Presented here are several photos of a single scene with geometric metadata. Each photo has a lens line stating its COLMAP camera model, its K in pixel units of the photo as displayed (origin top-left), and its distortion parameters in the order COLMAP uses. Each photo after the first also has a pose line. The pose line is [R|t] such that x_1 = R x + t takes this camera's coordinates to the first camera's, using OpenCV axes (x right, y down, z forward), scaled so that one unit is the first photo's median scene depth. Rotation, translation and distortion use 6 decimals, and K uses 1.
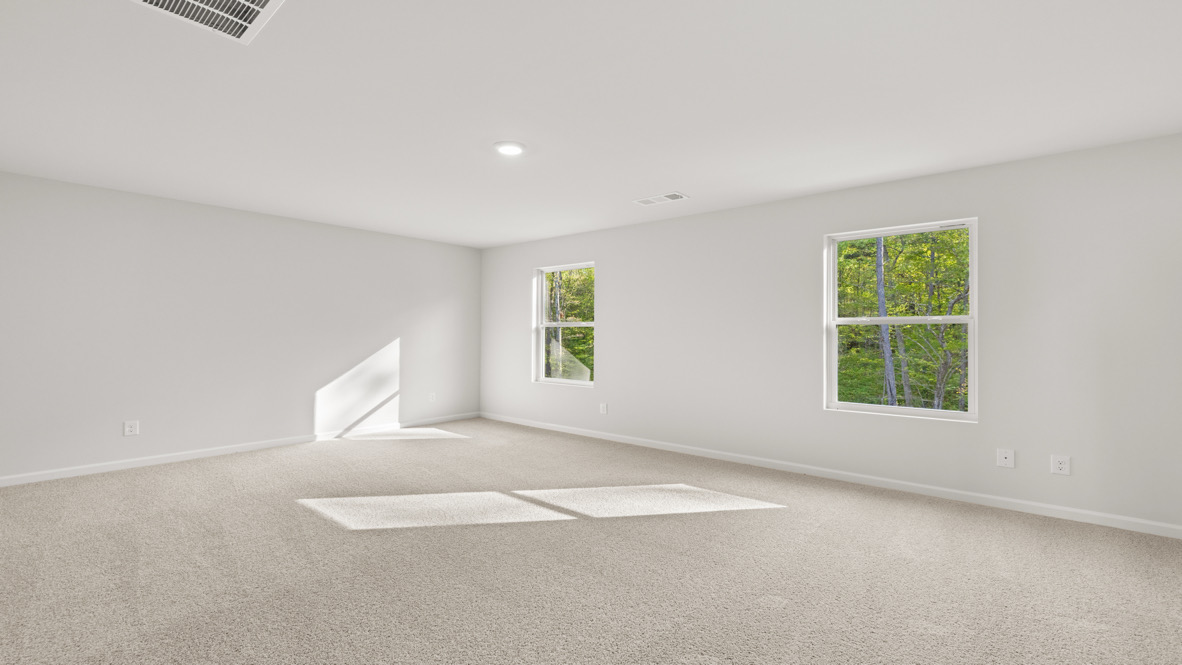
lens RADIAL K [[512.2, 0, 589.6], [0, 512.2, 340.8], [0, 0, 1]] dist [-0.001631, -0.000134]
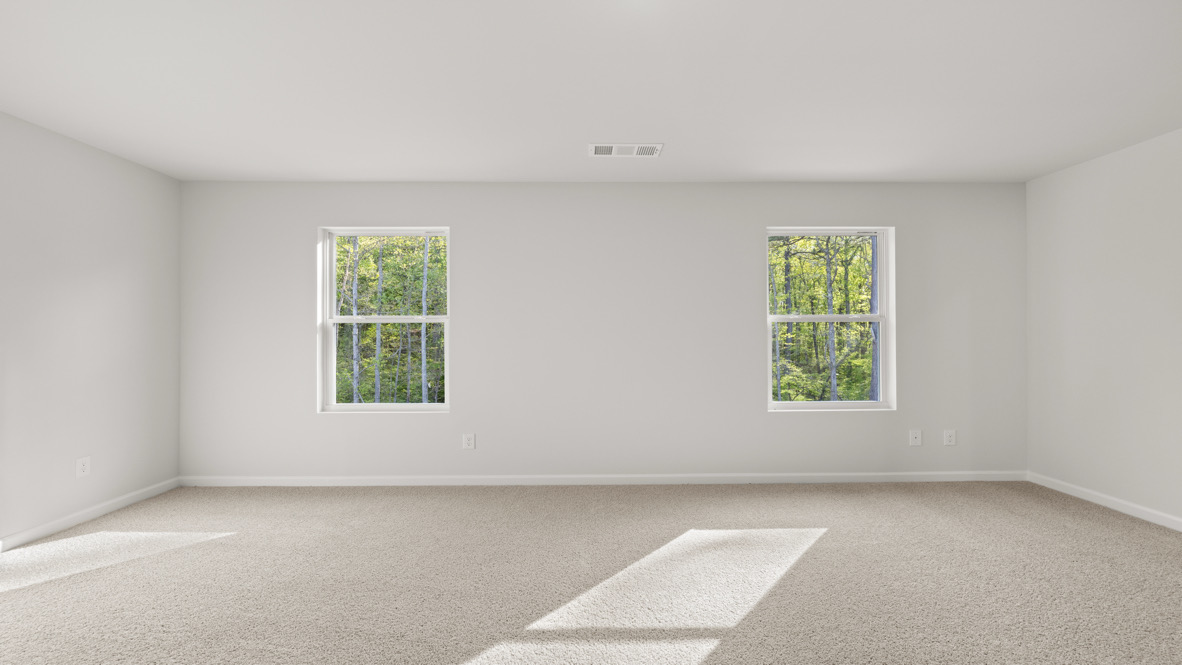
lens RADIAL K [[512.2, 0, 589.6], [0, 512.2, 340.8], [0, 0, 1]] dist [-0.001631, -0.000134]
pose [[0.752680, -0.013163, 0.658255, -0.287087], [0.015650, 0.999875, 0.002099, -0.002543], [-0.658200, 0.008722, 0.752792, 0.351071]]
